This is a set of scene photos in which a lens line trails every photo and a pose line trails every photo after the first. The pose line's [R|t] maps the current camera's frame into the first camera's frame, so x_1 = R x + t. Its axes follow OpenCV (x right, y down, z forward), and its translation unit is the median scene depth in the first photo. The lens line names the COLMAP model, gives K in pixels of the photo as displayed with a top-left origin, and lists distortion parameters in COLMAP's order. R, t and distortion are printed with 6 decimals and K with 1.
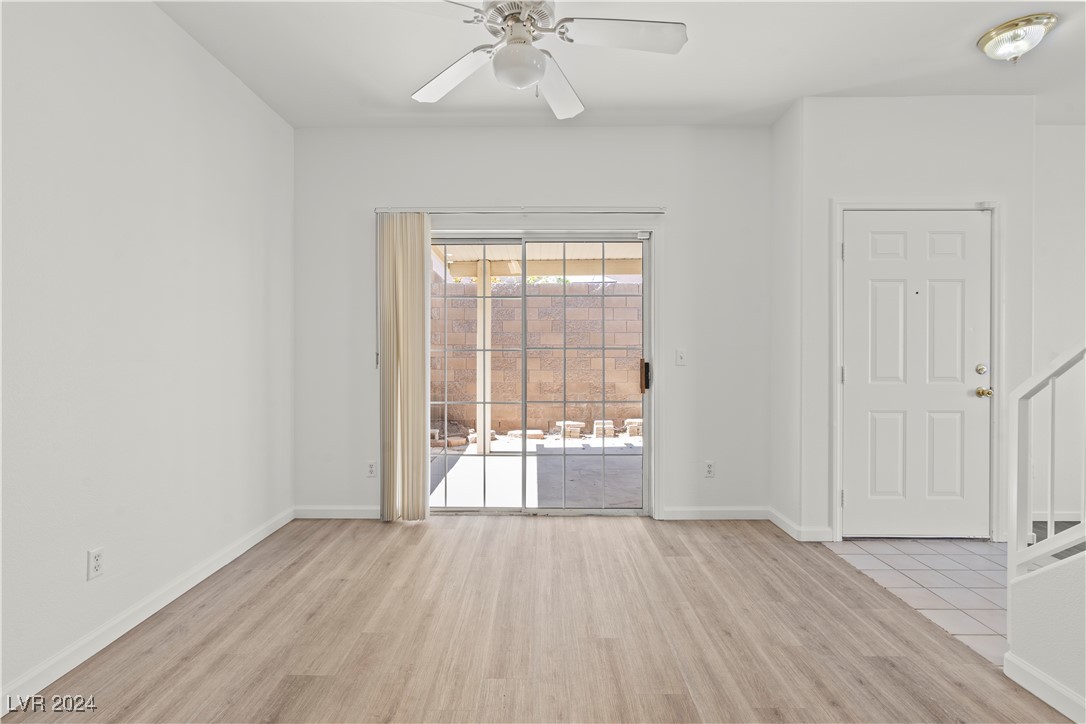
lens RADIAL K [[499.0, 0, 542.6], [0, 499.0, 359.2], [0, 0, 1]] dist [-0.005218, 0.001214]
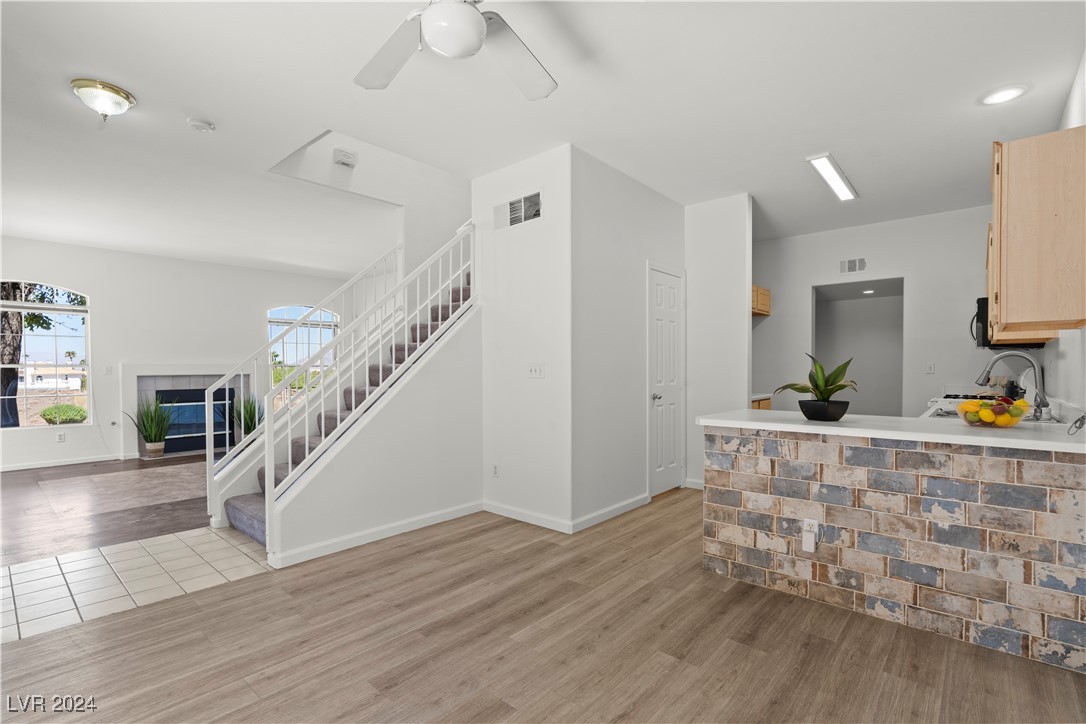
lens RADIAL K [[499.0, 0, 528.4], [0, 499.0, 374.3], [0, 0, 1]] dist [-0.005218, 0.001214]
pose [[-0.737553, -0.007326, 0.675249, -0.596397], [0.008648, 0.999757, 0.020292, -0.020385], [-0.675234, 0.020806, -0.737310, 1.283035]]
